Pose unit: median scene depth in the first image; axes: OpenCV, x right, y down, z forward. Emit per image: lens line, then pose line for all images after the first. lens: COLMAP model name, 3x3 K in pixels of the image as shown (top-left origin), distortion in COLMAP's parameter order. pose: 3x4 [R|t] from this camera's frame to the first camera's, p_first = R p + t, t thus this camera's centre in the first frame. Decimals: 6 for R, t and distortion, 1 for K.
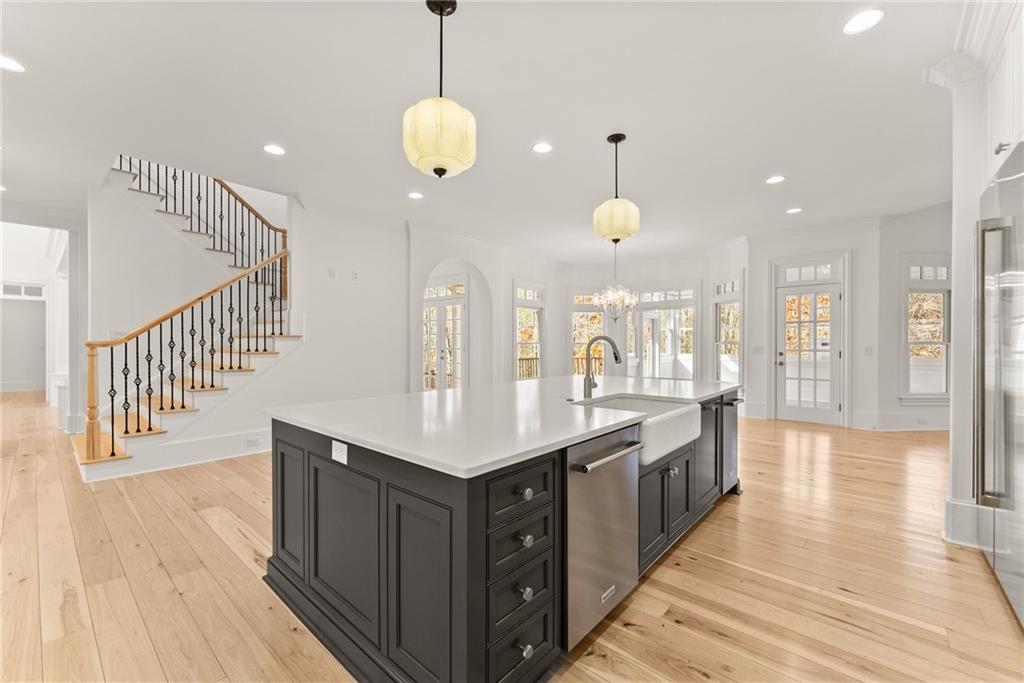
lens RADIAL K [[419.7, 0, 511.3], [0, 419.7, 342.8], [0, 0, 1]] dist [-0.001338, 0.000190]
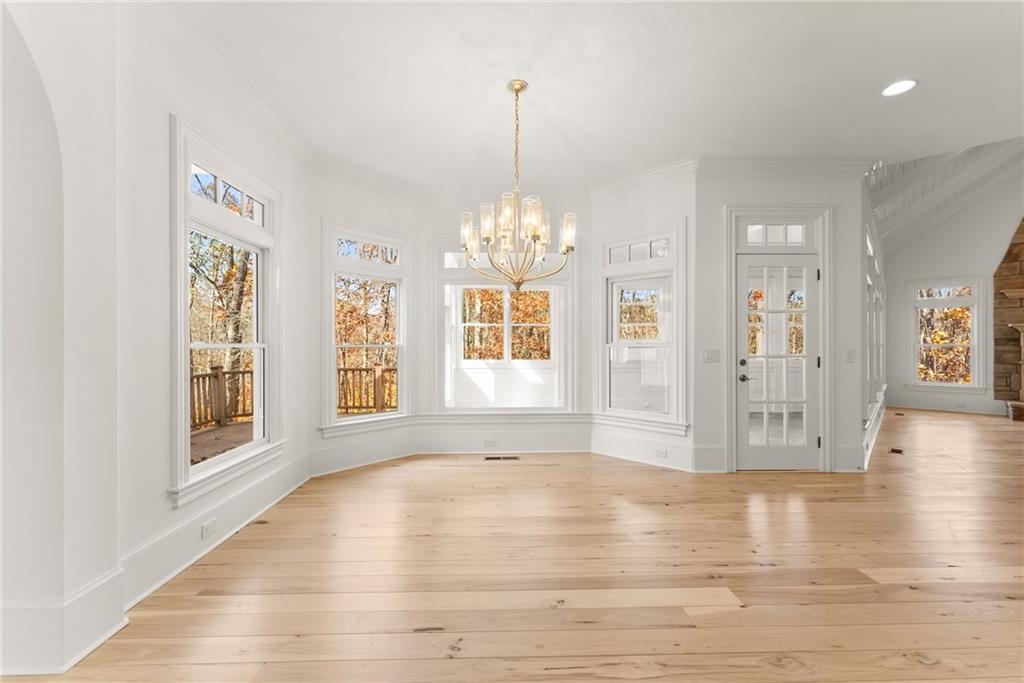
lens RADIAL K [[419.7, 0, 503.8], [0, 419.7, 342.6], [0, 0, 1]] dist [-0.001338, 0.000190]
pose [[0.734572, -0.000597, 0.678530, -0.032108], [0.002812, 0.999994, -0.002163, -0.002448], [-0.678524, 0.003497, 0.734570, 0.784099]]
